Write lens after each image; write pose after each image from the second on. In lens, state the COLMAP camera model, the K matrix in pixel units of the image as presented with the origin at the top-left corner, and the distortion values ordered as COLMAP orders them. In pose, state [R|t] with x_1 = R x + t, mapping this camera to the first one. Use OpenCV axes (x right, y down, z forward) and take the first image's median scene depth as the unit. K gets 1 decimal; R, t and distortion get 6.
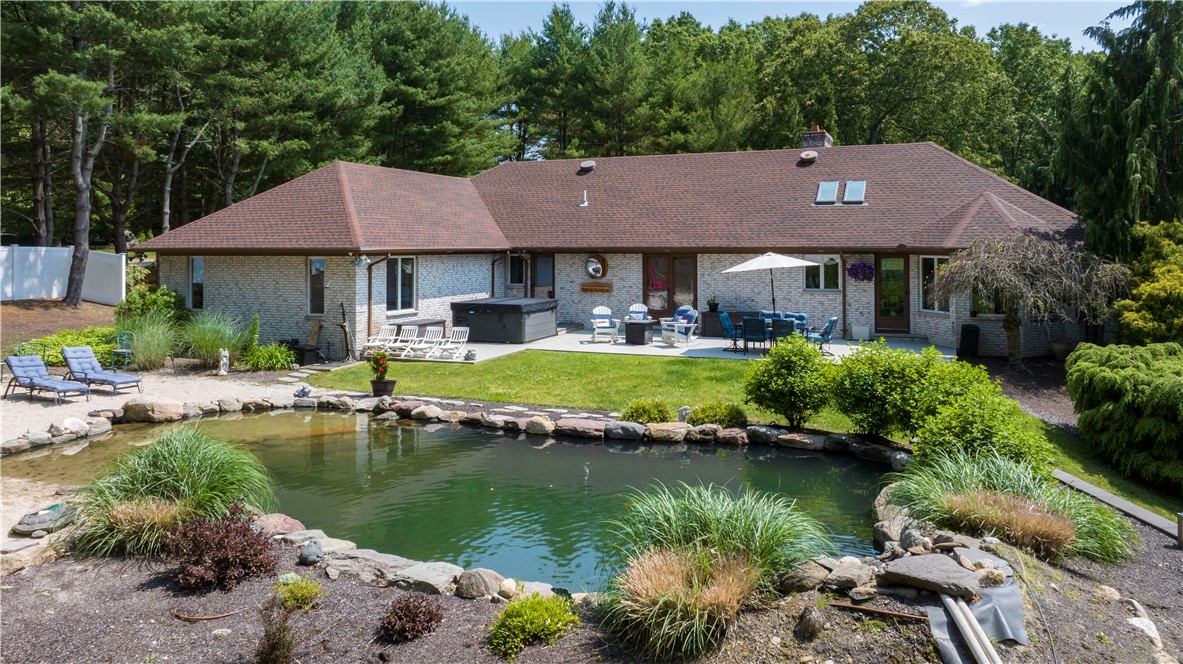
lens RADIAL K [[858.6, 0, 593.5], [0, 858.6, 240.8], [0, 0, 1]] dist [-0.014968, 0.000500]
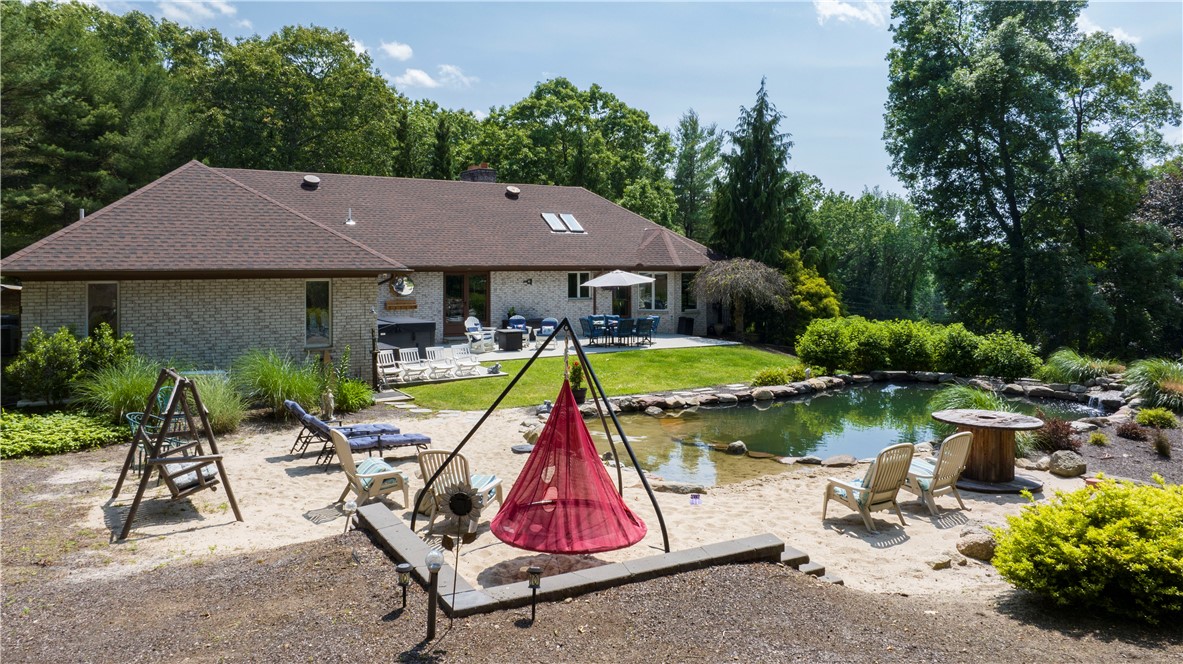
lens RADIAL K [[848.5, 0, 598.0], [0, 848.5, 291.7], [0, 0, 1]] dist [-0.027825, -0.001302]
pose [[0.559191, -0.028625, 0.828544, -0.858662], [-0.006799, 0.999212, 0.039110, -0.003676], [-0.829011, -0.027503, 0.558556, 0.282305]]
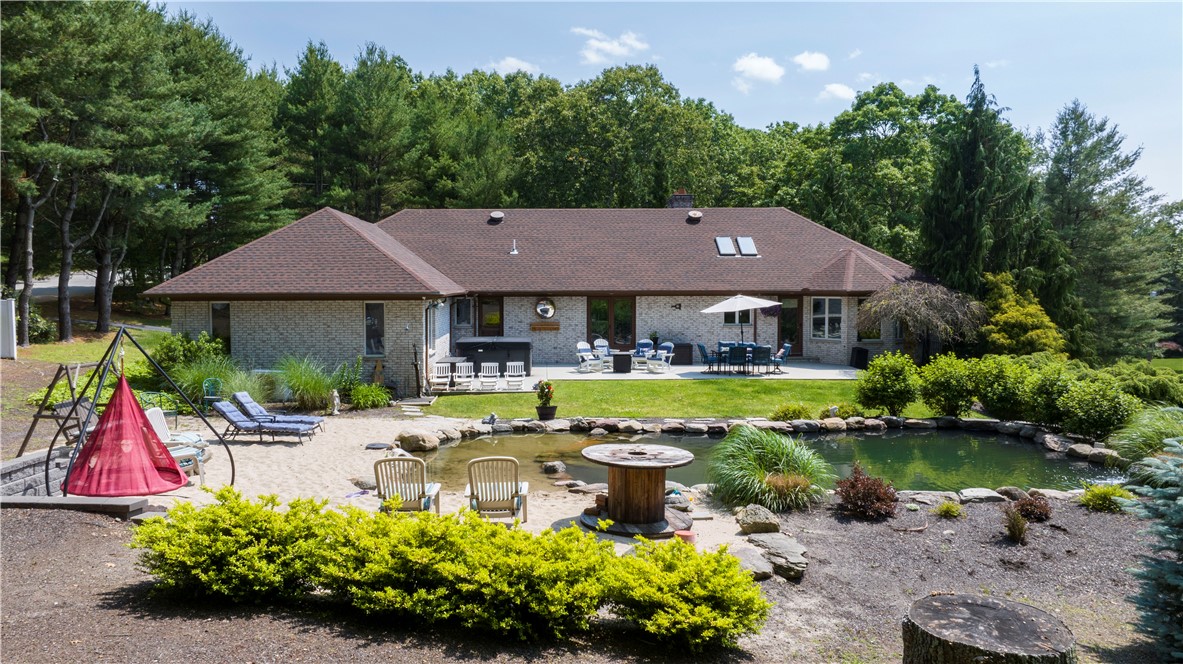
lens RADIAL K [[859.1, 0, 542.9], [0, 859.1, 331.1], [0, 0, 1]] dist [-0.006803, -0.003182]
pose [[0.920375, -0.021572, 0.390442, -0.536405], [-0.000616, 0.998396, 0.056612, -0.004243], [-0.391037, -0.052345, 0.918885, -0.053185]]
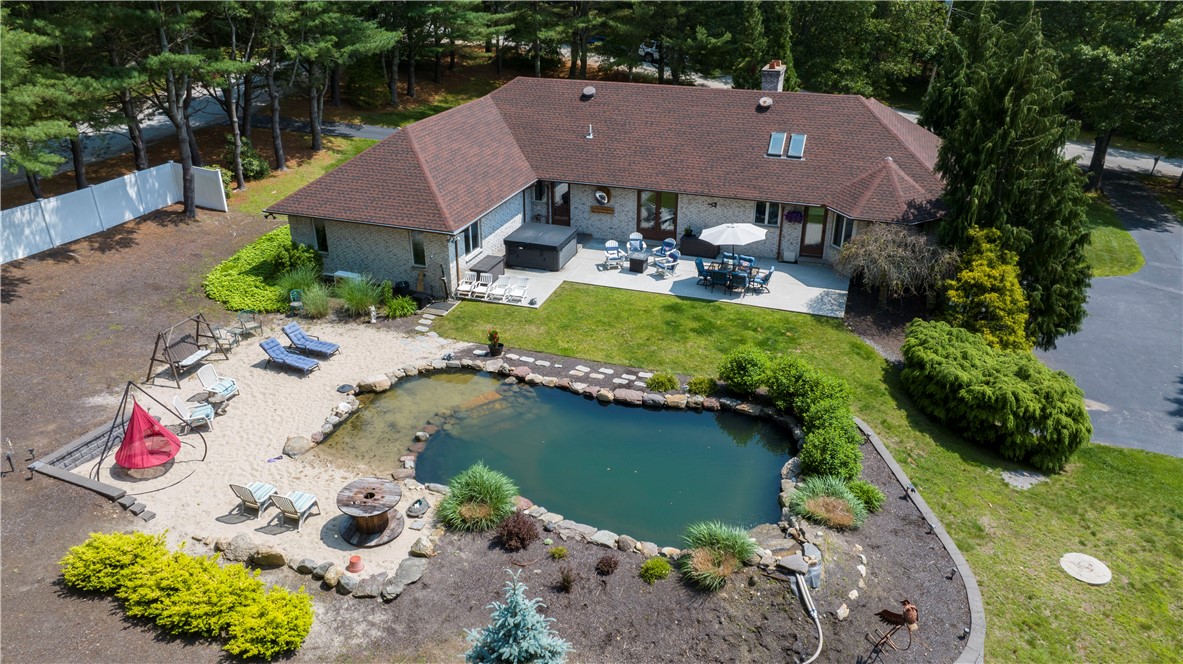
lens RADIAL K [[835.2, 0, 591.5], [0, 835.2, 332.0], [0, 0, 1]] dist [-0.009130, -0.002148]
pose [[0.997515, -0.026300, 0.065369, -0.126859], [-0.004805, 0.900182, 0.435487, -0.418892], [-0.070297, -0.434719, 0.897818, -0.322413]]
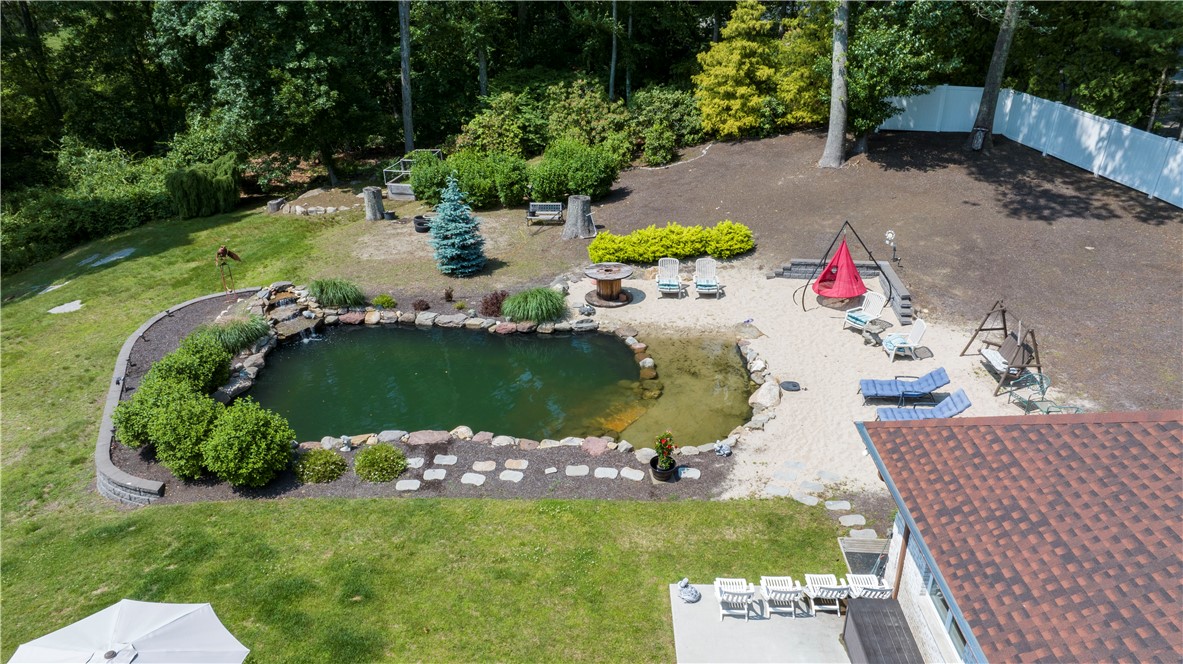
lens RADIAL K [[835.2, 0, 591.5], [0, 835.2, 332.0], [0, 0, 1]] dist [-0.009130, -0.002148]
pose [[-0.927903, 0.144266, -0.343779, 0.104430], [-0.008488, 0.913684, 0.406337, -0.274315], [0.372726, 0.379960, -0.846585, 1.306694]]
